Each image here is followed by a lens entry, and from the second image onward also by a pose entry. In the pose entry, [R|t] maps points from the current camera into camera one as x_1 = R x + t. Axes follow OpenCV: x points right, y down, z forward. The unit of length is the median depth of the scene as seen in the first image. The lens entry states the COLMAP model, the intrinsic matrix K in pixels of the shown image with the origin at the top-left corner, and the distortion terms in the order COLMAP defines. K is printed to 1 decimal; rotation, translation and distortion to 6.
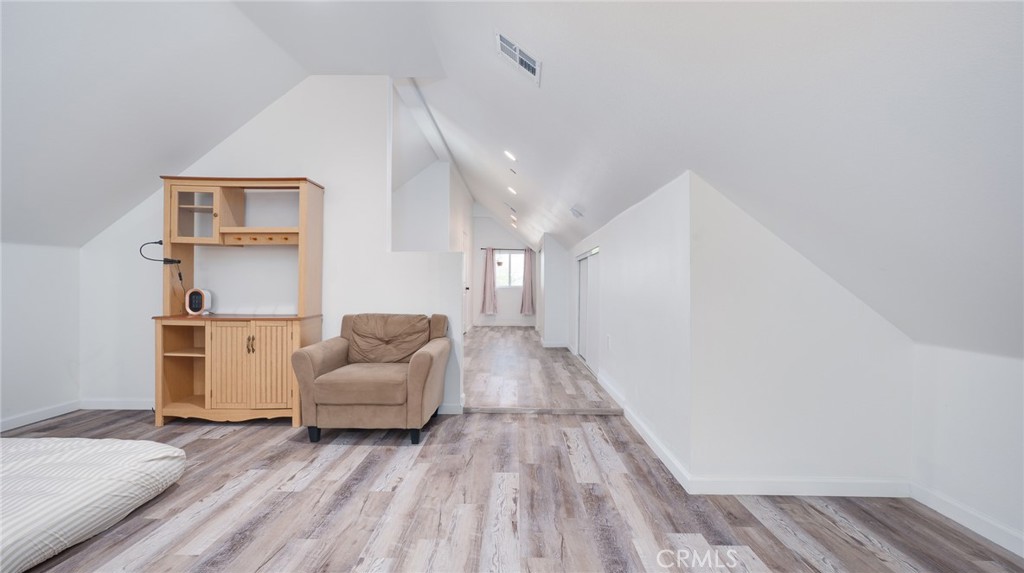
lens RADIAL K [[452.6, 0, 509.0], [0, 452.6, 288.3], [0, 0, 1]] dist [0.001943, 0.000568]
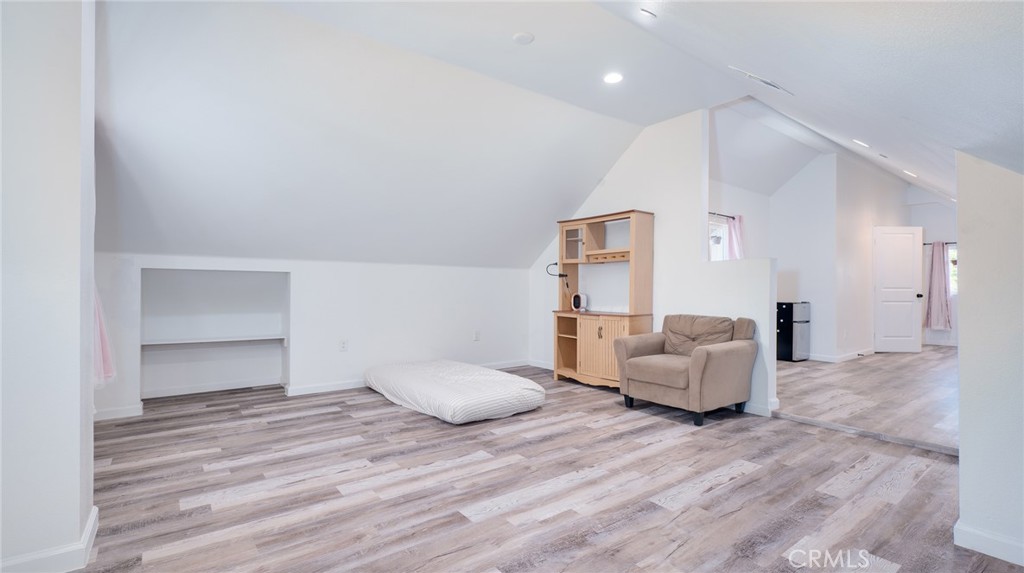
lens RADIAL K [[452.6, 0, 515.1], [0, 452.6, 288.2], [0, 0, 1]] dist [0.001943, 0.000568]
pose [[0.623753, -0.005809, -0.781600, 0.372993], [-0.005589, 0.999914, -0.011892, 0.003586], [0.781602, 0.011786, 0.623666, -0.095544]]
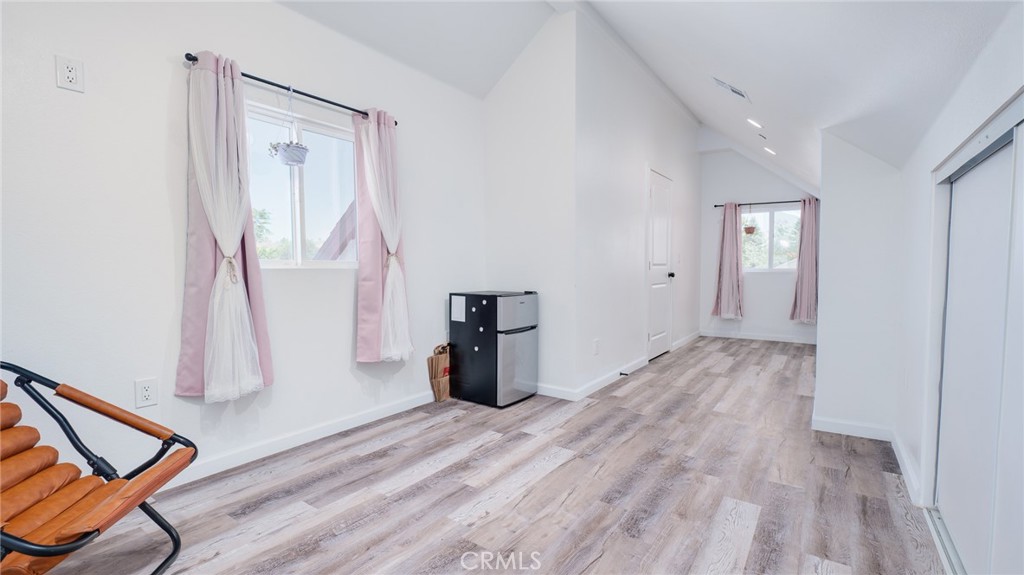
lens RADIAL K [[452.6, 0, 506.0], [0, 452.6, 290.9], [0, 0, 1]] dist [0.001943, 0.000568]
pose [[0.820746, 0.017822, -0.571015, 0.185652], [0.007603, 0.999084, 0.042111, -0.015279], [0.571242, -0.038904, 0.819859, 1.228598]]
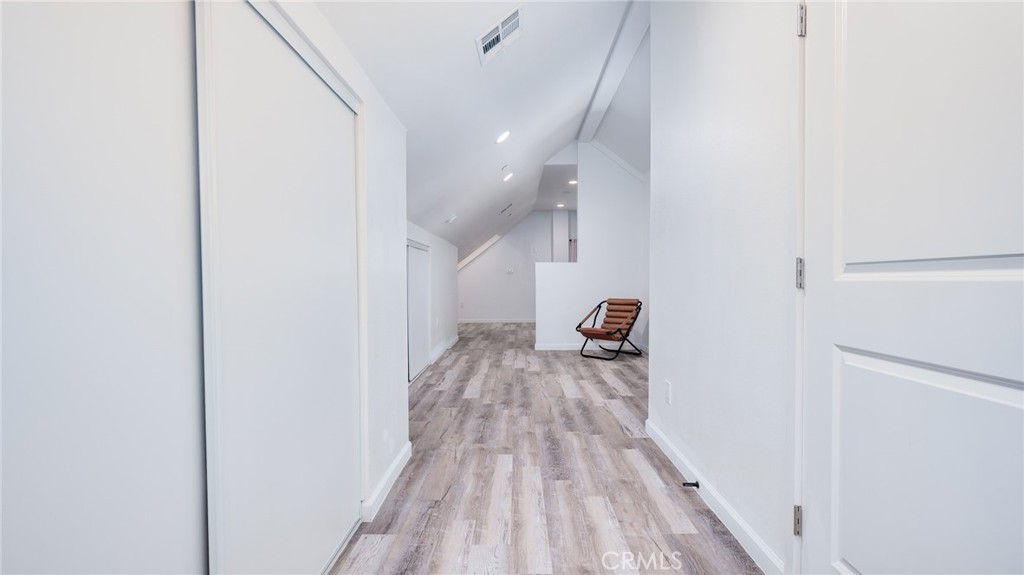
lens RADIAL K [[452.6, 0, 512.0], [0, 452.6, 285.2], [0, 0, 1]] dist [0.001943, 0.000568]
pose [[-0.999964, -0.007586, -0.003787, -0.011764], [-0.007658, 0.999784, 0.019343, -0.025464], [0.003640, 0.019372, -0.999806, 3.216057]]
